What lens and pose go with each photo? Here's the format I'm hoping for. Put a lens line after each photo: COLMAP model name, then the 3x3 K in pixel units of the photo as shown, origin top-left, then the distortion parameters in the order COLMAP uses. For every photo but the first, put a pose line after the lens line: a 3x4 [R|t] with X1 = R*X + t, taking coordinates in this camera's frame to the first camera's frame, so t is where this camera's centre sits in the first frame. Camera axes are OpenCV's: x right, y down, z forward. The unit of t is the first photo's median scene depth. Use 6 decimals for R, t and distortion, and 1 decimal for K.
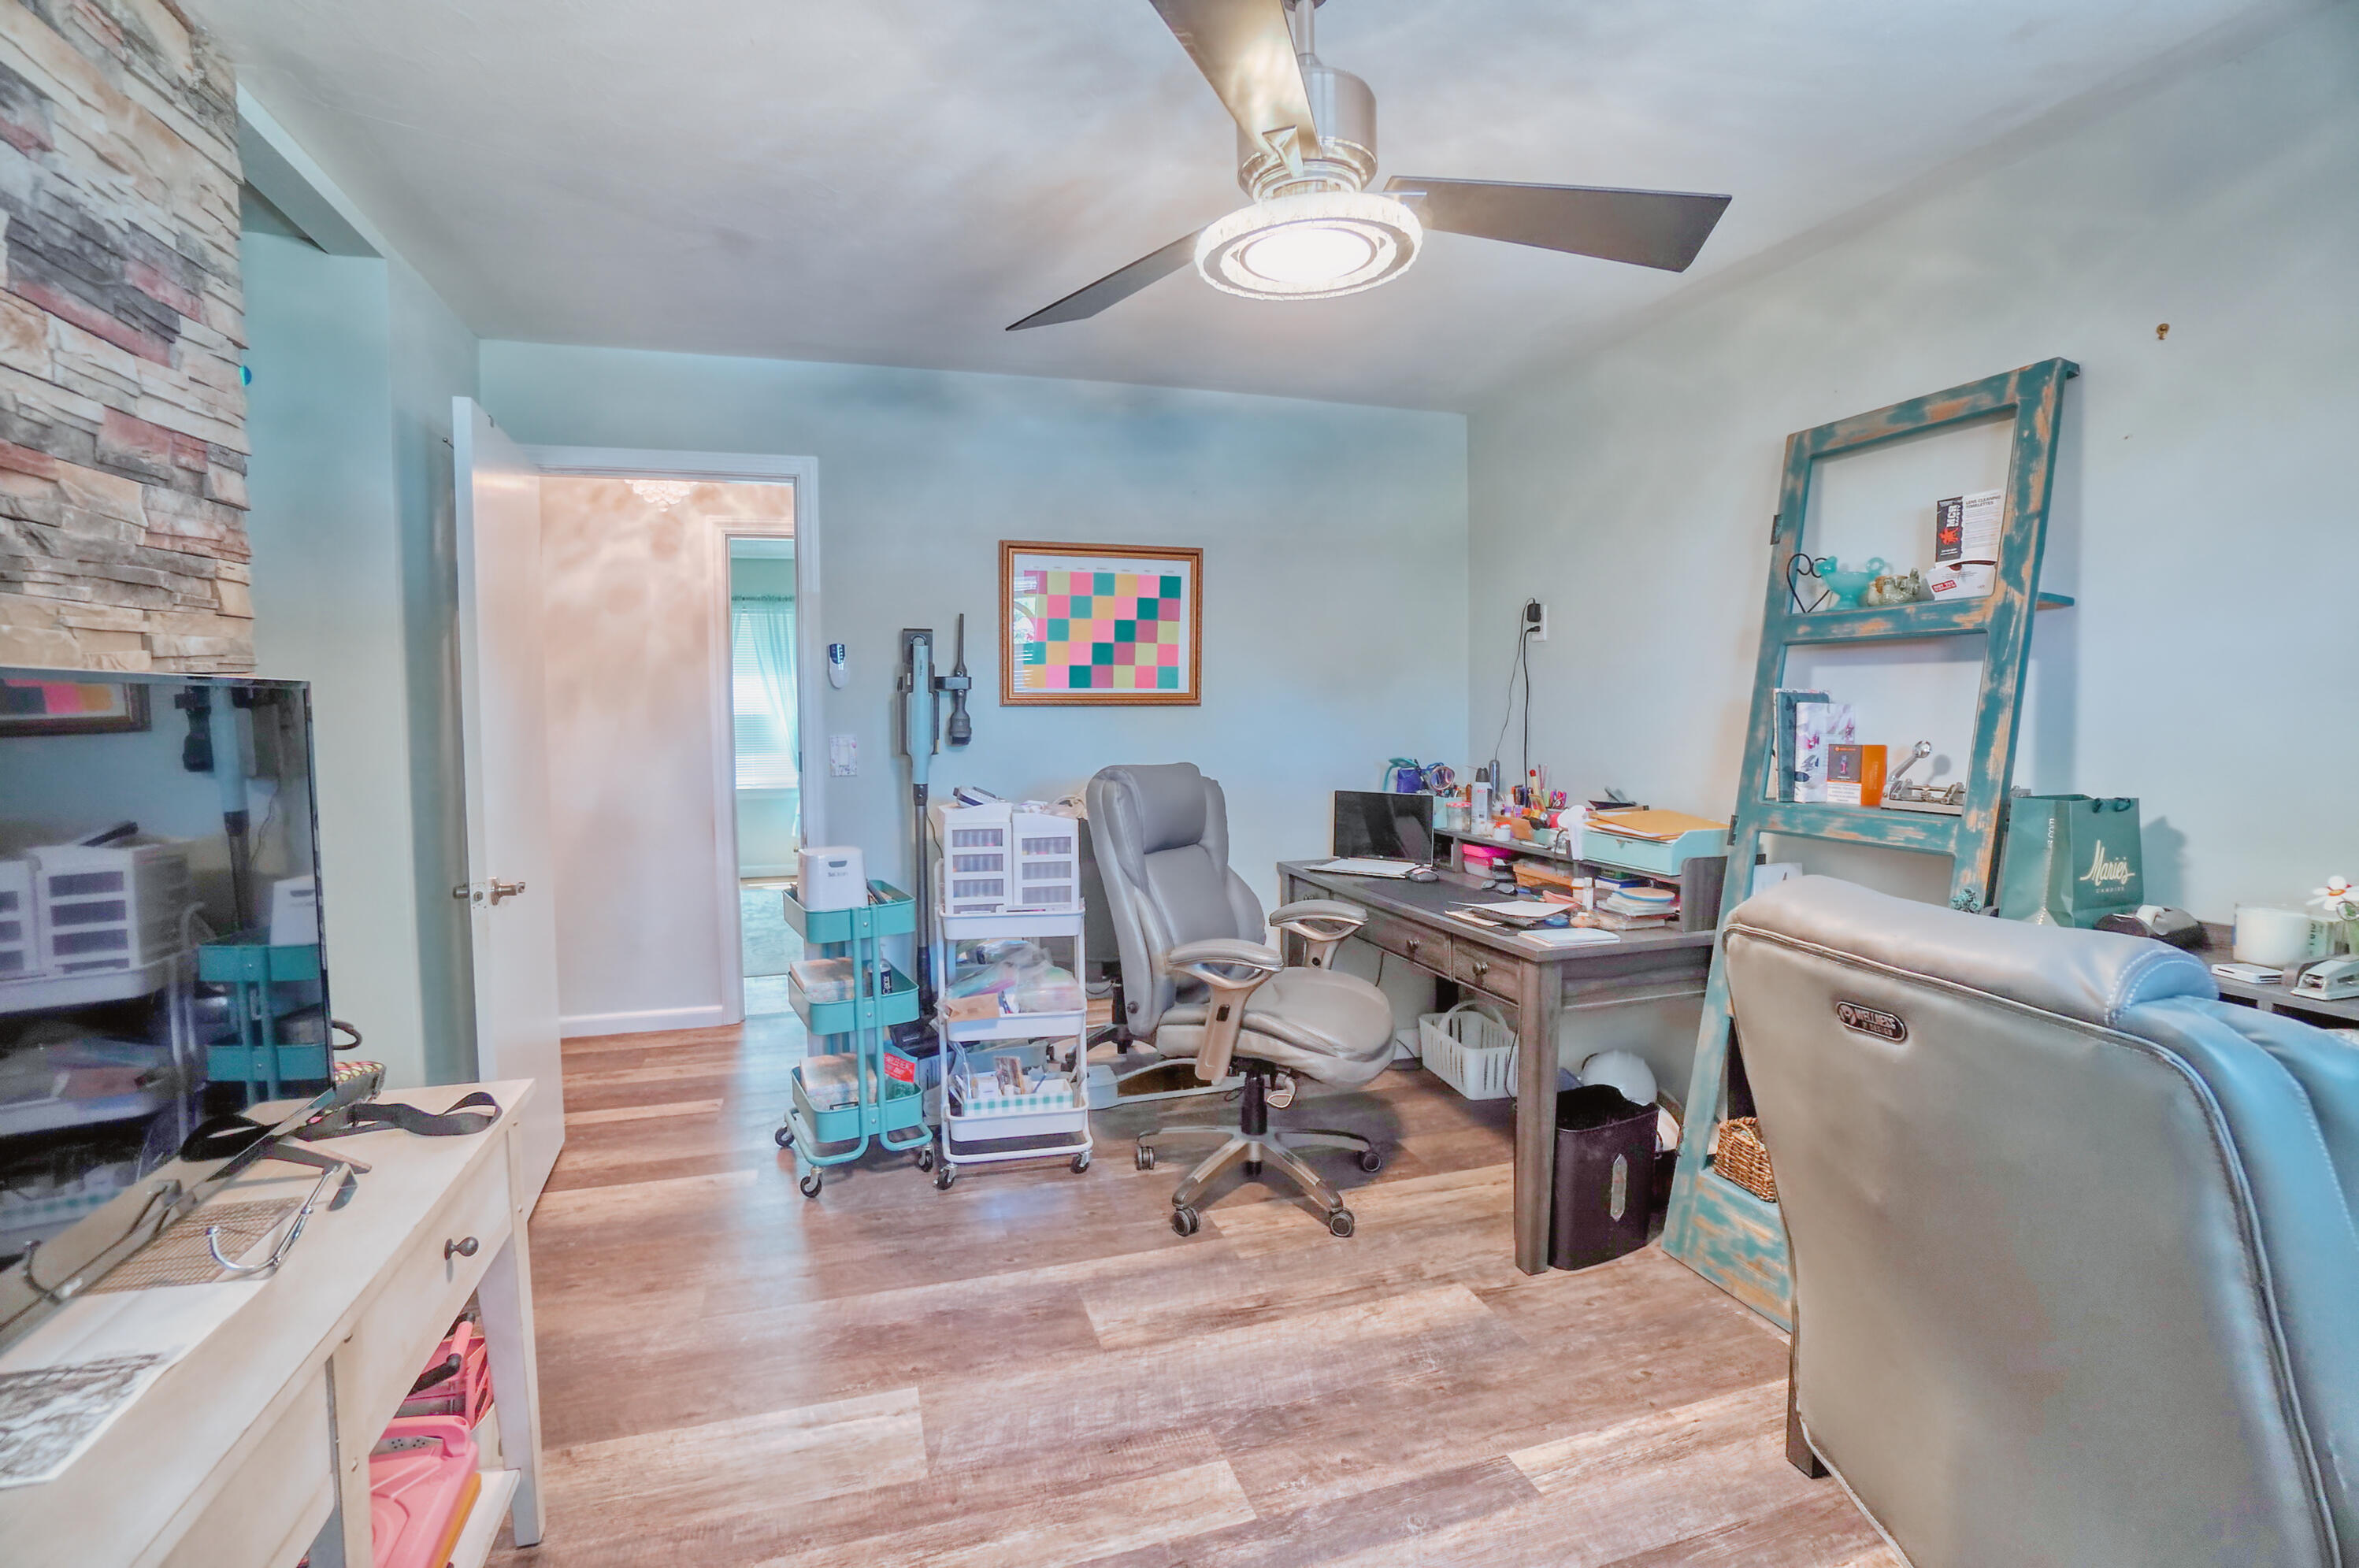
lens RADIAL K [[1045.4, 0, 1146.5], [0, 1045.4, 750.9], [0, 0, 1]] dist [-0.072932, 0.030372]
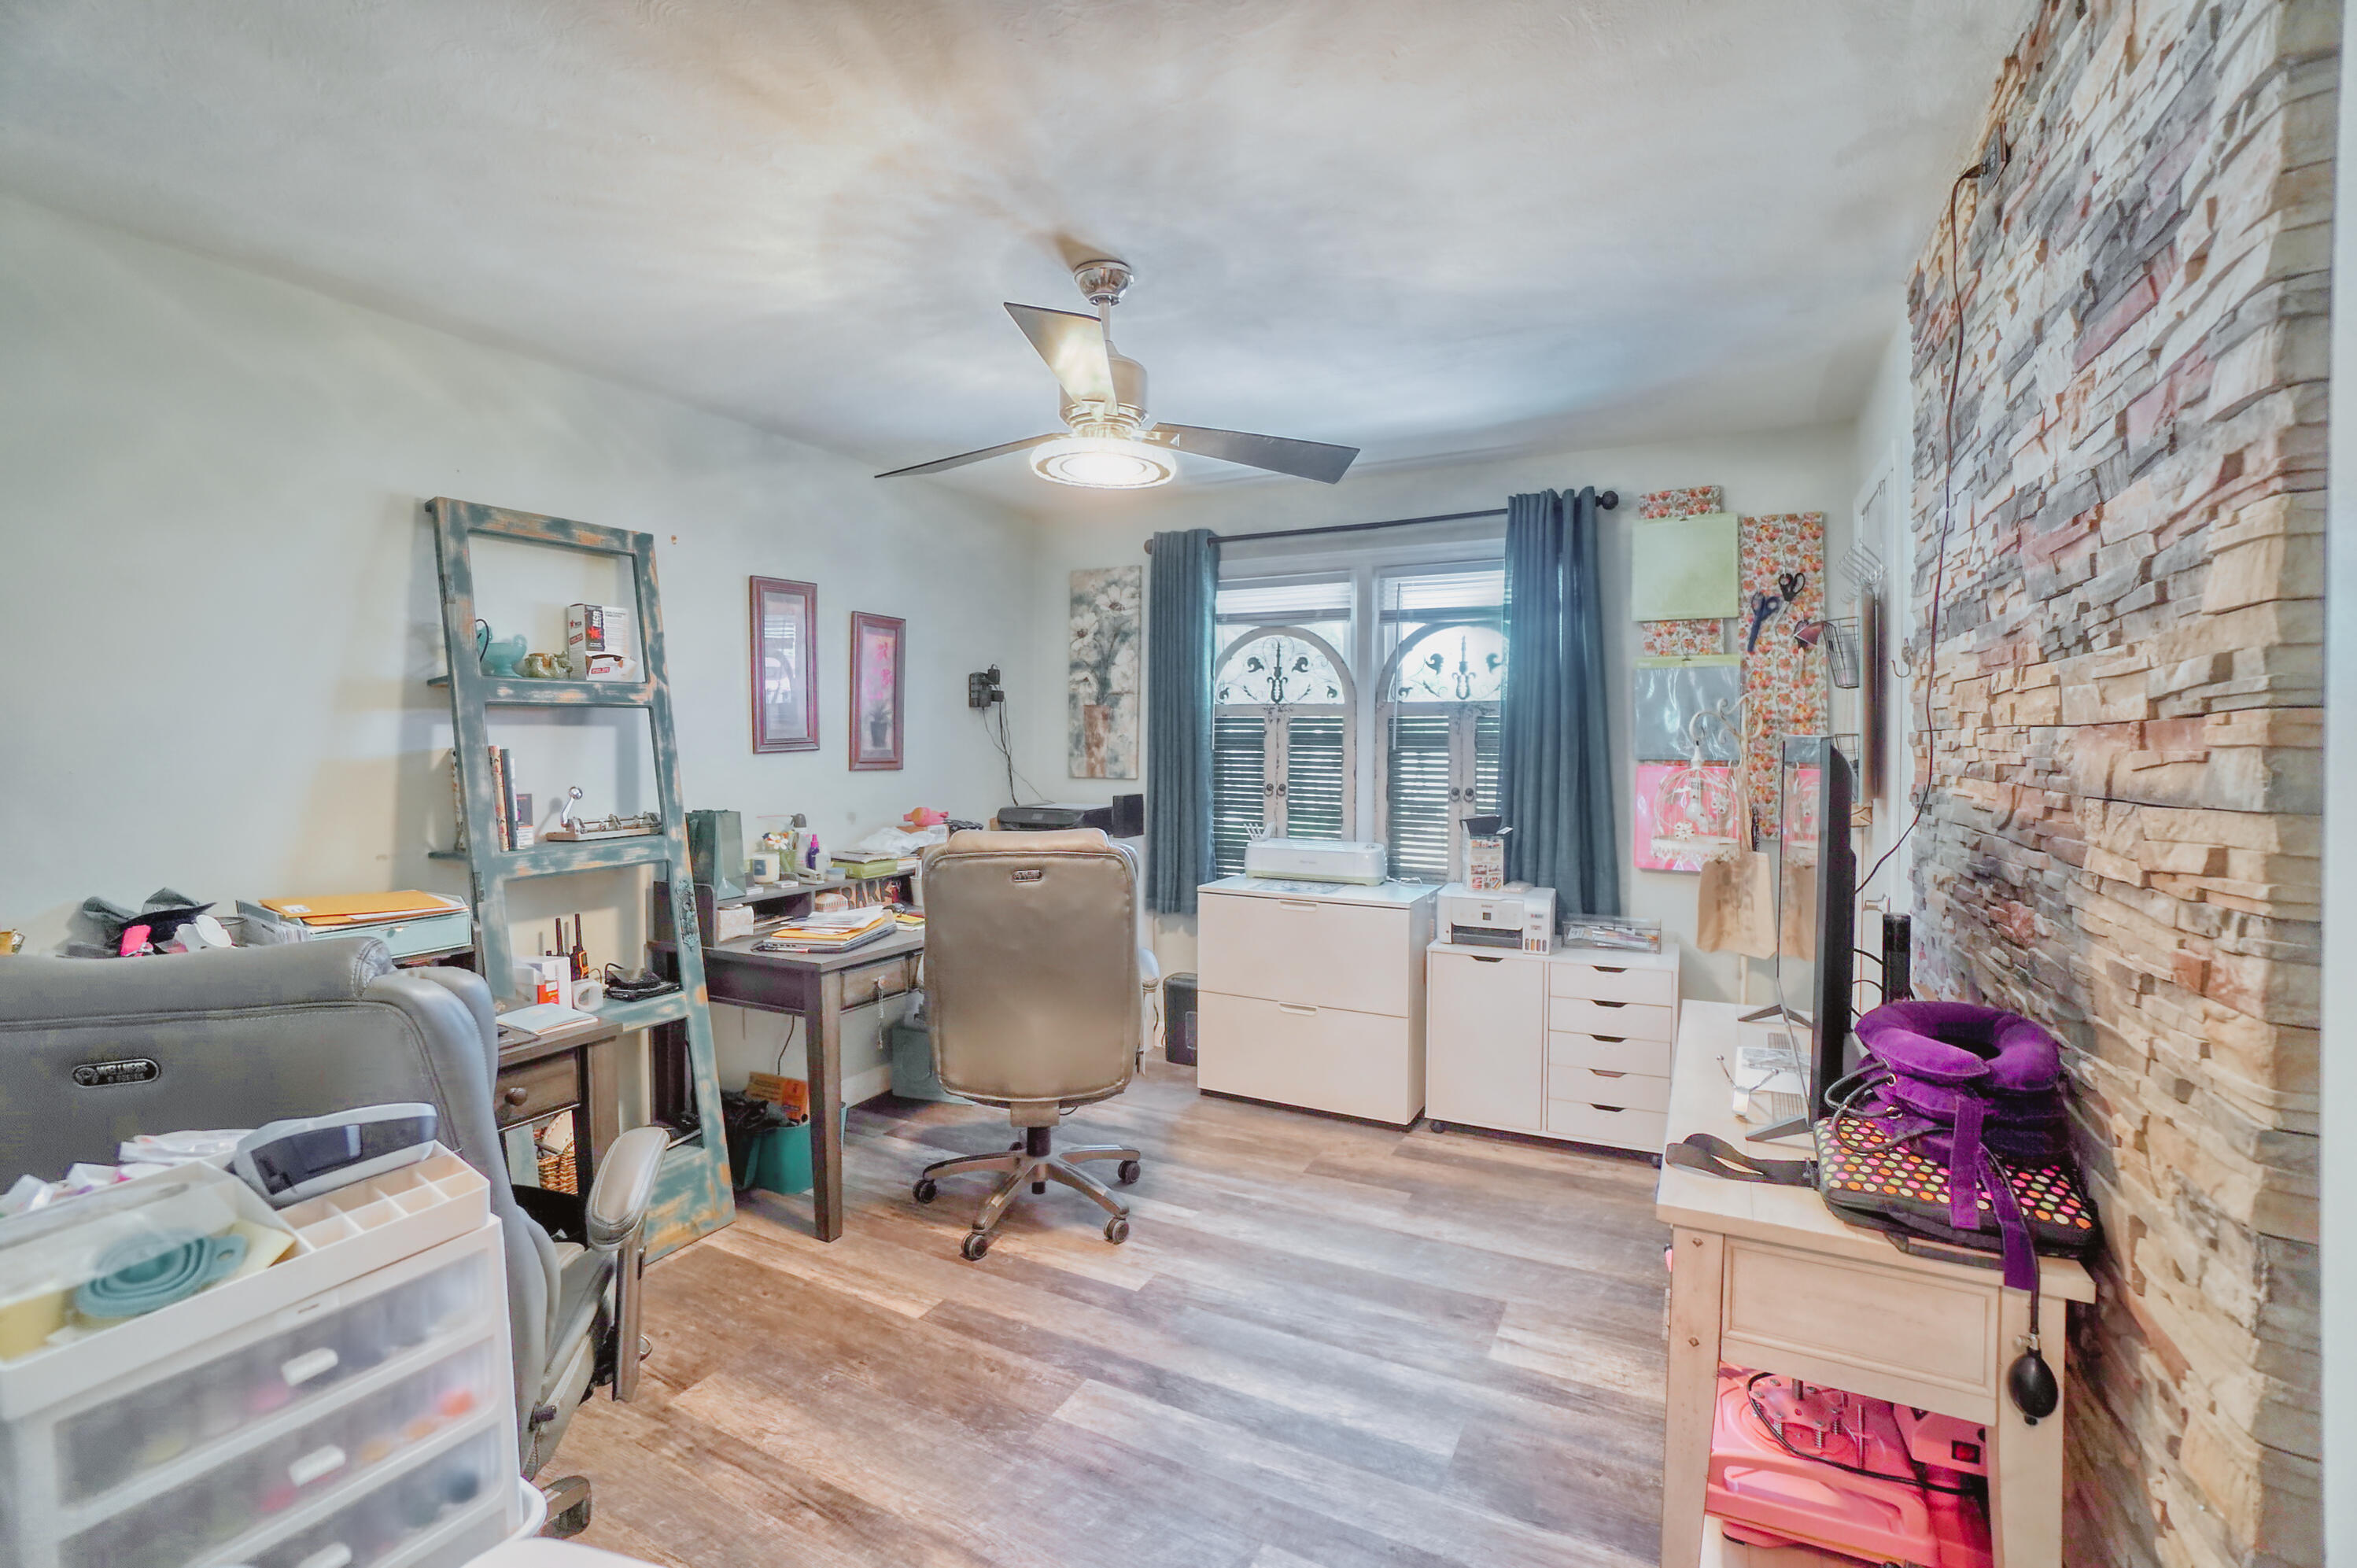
lens RADIAL K [[1044.6, 0, 1145.5], [0, 1044.6, 750.9], [0, 0, 1]] dist [-0.072932, 0.030372]
pose [[-0.705133, 0.001295, 0.709074, -0.693031], [0.043047, 0.998232, 0.040984, -0.079460], [-0.707768, 0.059422, -0.703942, 1.442692]]
